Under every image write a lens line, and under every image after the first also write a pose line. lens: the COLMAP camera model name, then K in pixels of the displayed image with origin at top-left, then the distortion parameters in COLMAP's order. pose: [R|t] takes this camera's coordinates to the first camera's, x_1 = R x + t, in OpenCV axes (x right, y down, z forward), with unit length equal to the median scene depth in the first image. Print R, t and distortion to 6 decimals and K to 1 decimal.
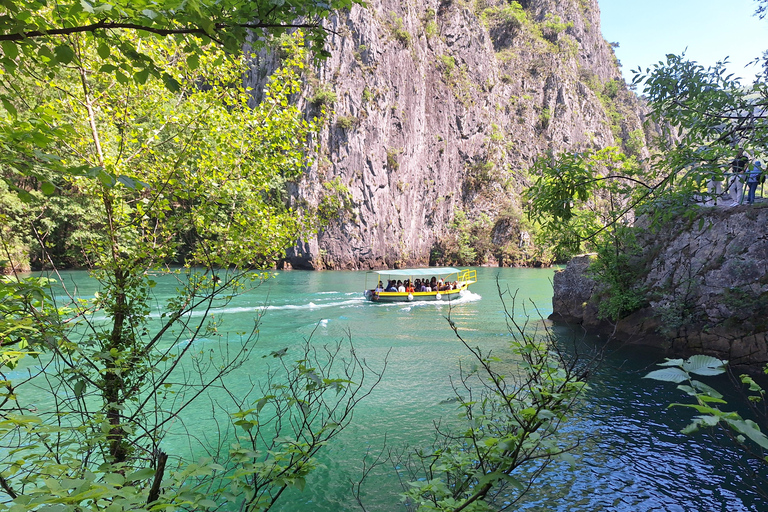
lens RADIAL K [[545.4, 0, 375.8], [0, 545.4, 291.4], [0, 0, 1]] dist [0.116340, -0.143204]
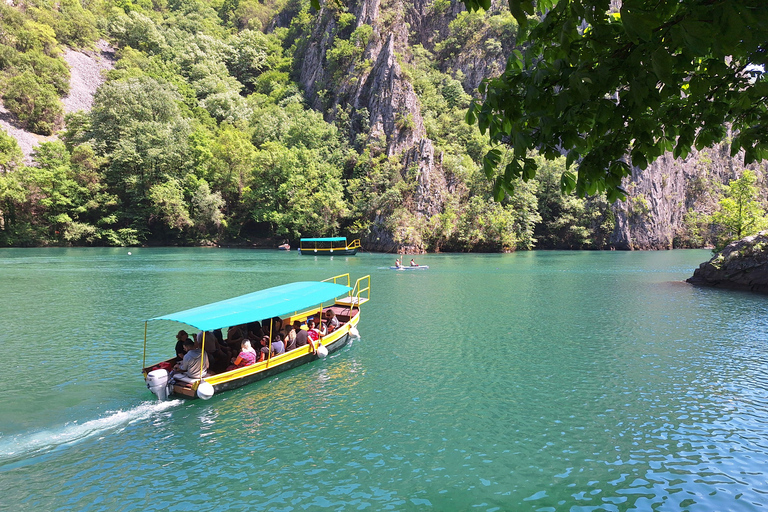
lens RADIAL K [[545.4, 0, 375.8], [0, 545.4, 291.4], [0, 0, 1]] dist [0.116340, -0.143204]
pose [[0.996597, 0.007152, -0.082119, -0.702735], [-0.005543, 0.999788, 0.019807, 0.054425], [0.082243, -0.019285, 0.996426, -0.727545]]
